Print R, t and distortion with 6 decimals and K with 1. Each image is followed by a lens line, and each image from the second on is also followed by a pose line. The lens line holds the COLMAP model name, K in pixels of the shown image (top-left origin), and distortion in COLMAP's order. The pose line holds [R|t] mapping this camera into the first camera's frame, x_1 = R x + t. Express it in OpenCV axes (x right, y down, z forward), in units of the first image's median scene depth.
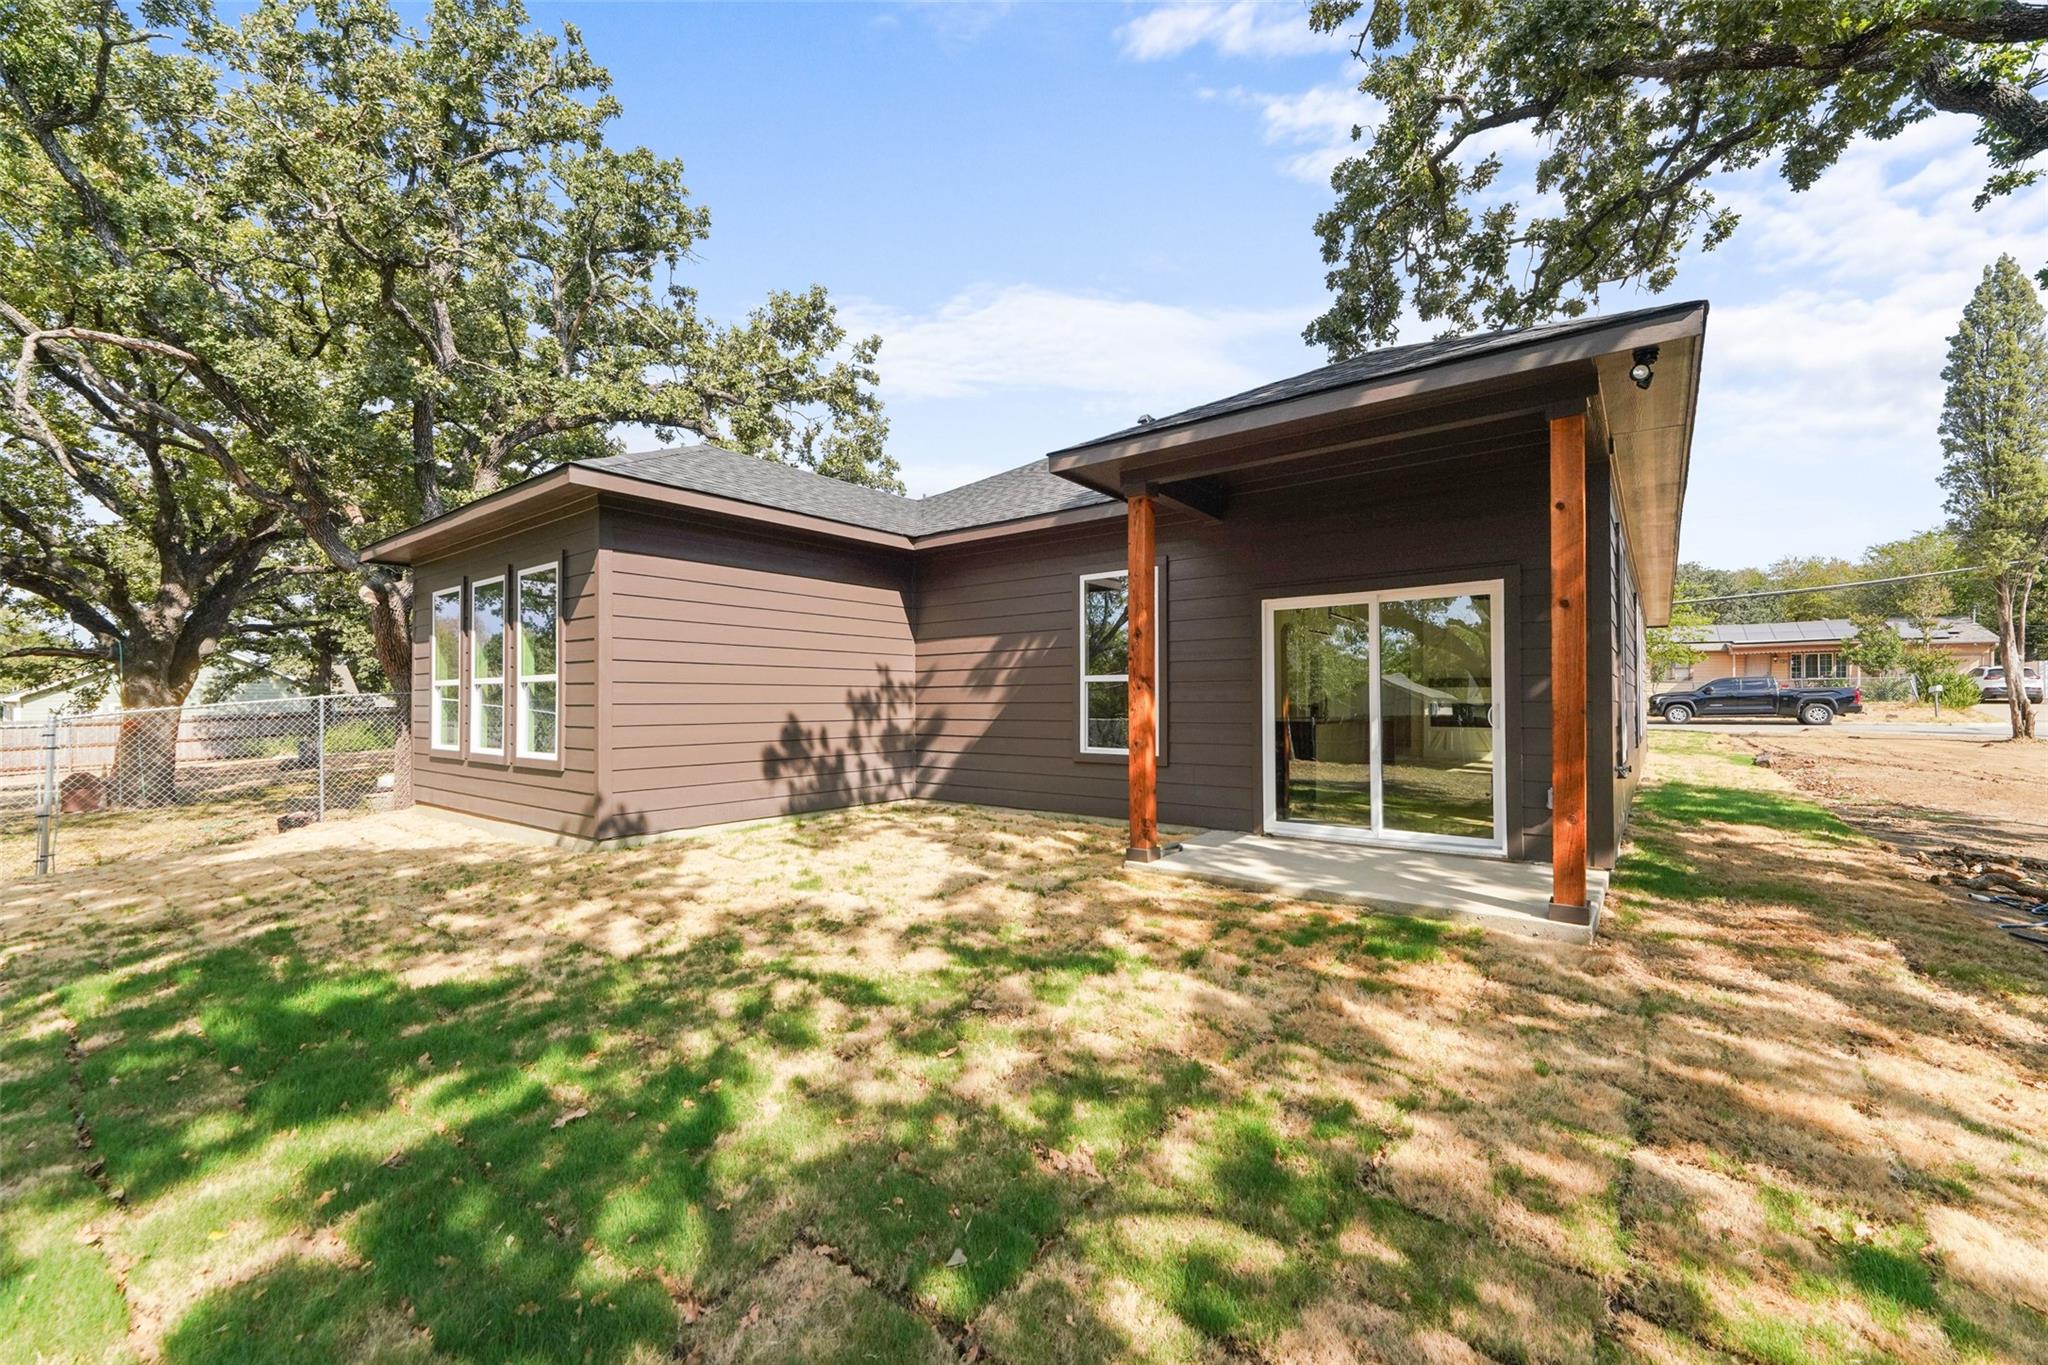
lens RADIAL K [[813.7, 0, 1019.9], [0, 813.7, 695.2], [0, 0, 1]] dist [0.013510, -0.002809]
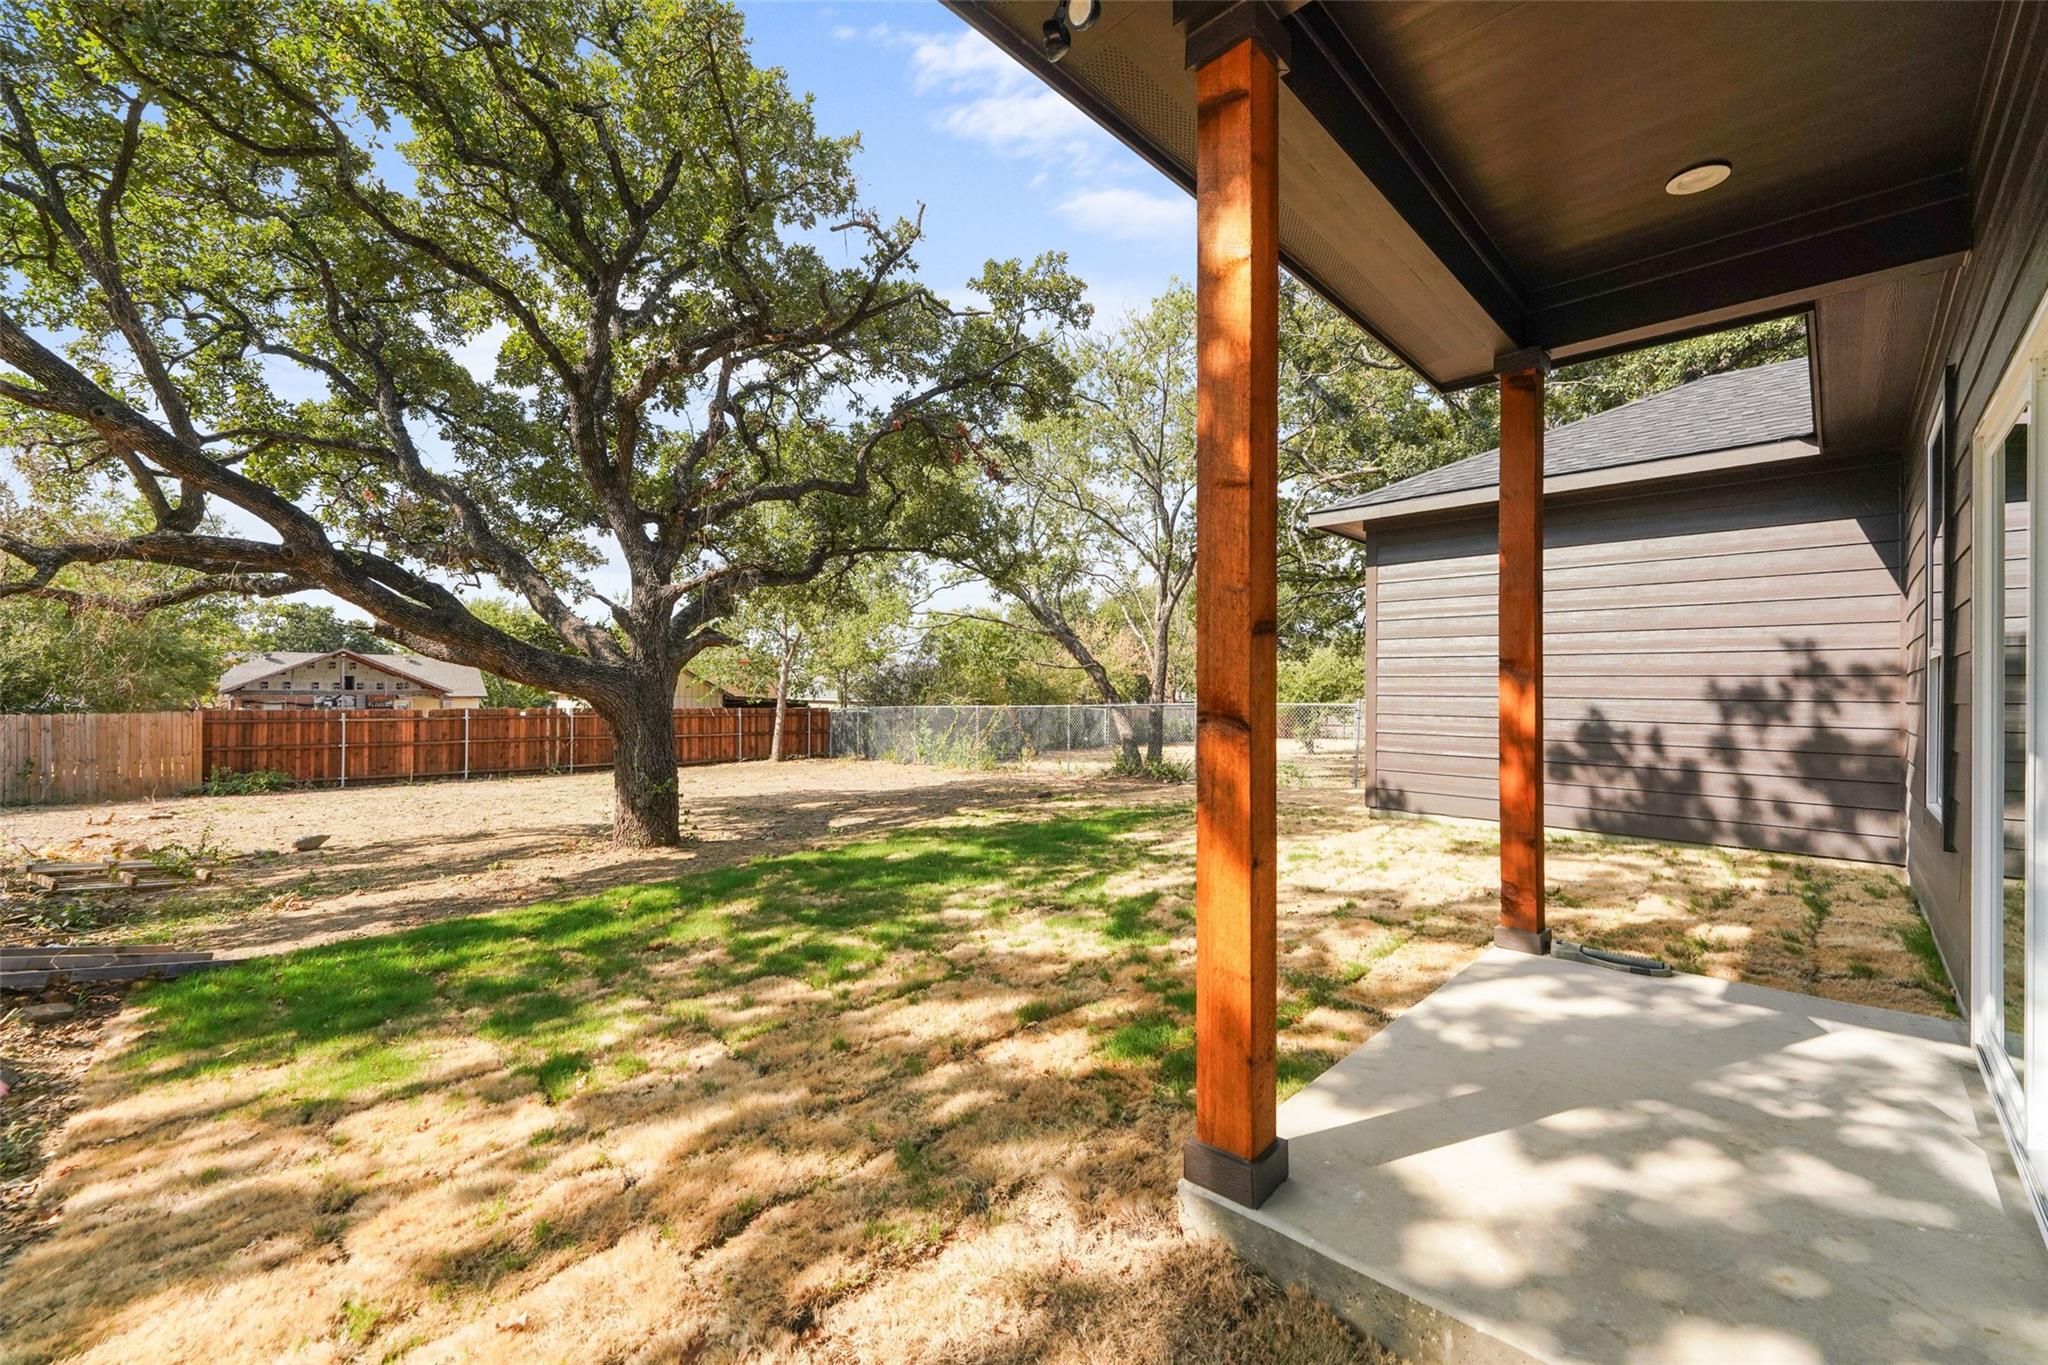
lens RADIAL K [[813.7, 0, 1020.3], [0, 813.7, 683.8], [0, 0, 1]] dist [0.013510, -0.002809]
pose [[-0.119027, -0.003587, -0.992885, 0.605673], [0.000861, 0.999993, -0.003716, -0.000293], [0.992891, -0.001297, -0.119023, 0.494804]]
